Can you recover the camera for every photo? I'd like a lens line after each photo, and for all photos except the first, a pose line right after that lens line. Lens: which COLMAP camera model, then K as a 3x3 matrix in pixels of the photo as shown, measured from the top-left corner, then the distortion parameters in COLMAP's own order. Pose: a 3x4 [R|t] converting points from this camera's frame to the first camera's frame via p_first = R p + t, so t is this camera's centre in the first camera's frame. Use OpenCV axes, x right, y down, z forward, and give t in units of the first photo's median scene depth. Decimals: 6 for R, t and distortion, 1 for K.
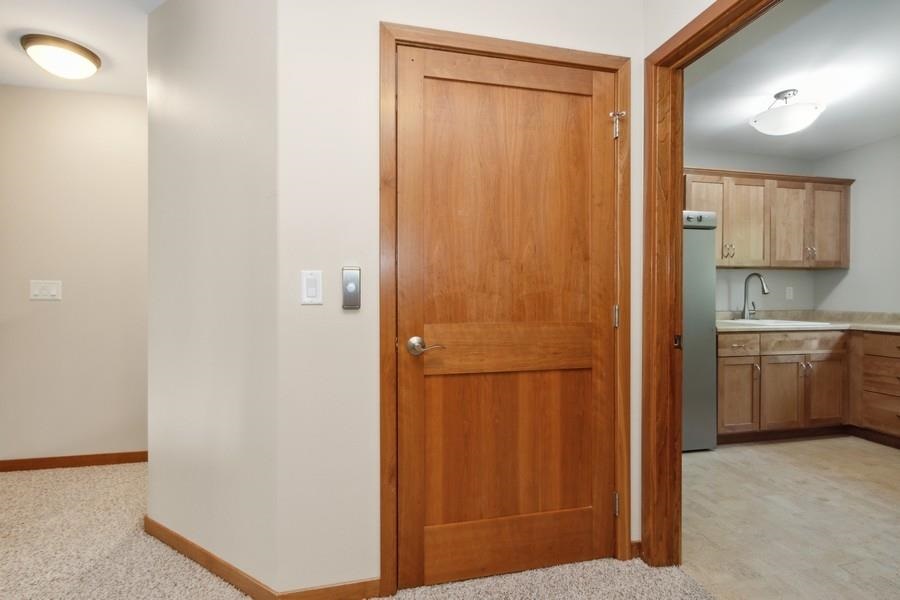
lens RADIAL K [[420.0, 0, 448.2], [0, 420.0, 298.3], [0, 0, 1]] dist [0.004824, -0.001321]
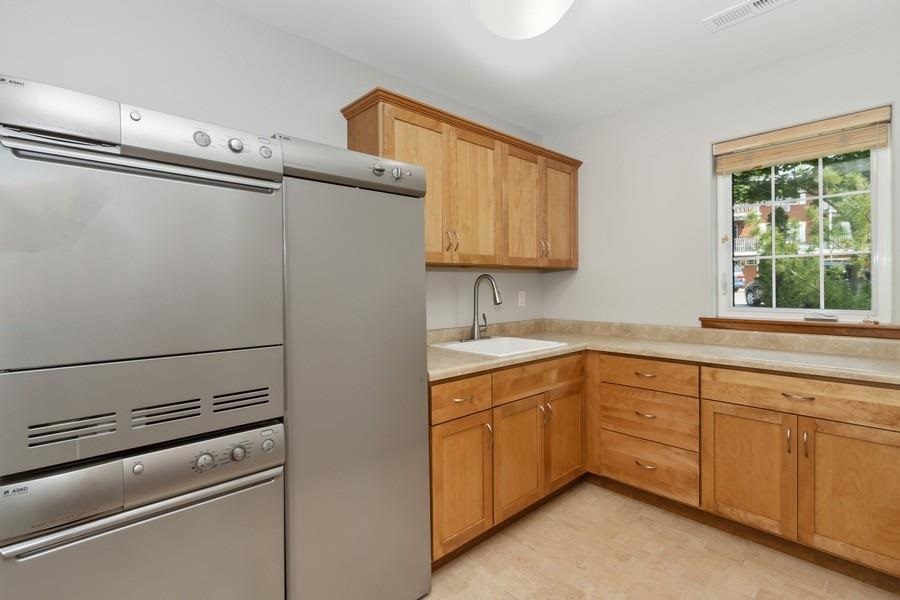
lens RADIAL K [[420.0, 0, 449.3], [0, 420.0, 296.7], [0, 0, 1]] dist [0.004824, -0.001321]
pose [[0.861491, -0.021090, 0.507334, 0.331250], [0.015238, 0.999761, 0.015685, -0.035588], [-0.507544, -0.005782, 0.861607, 0.440196]]
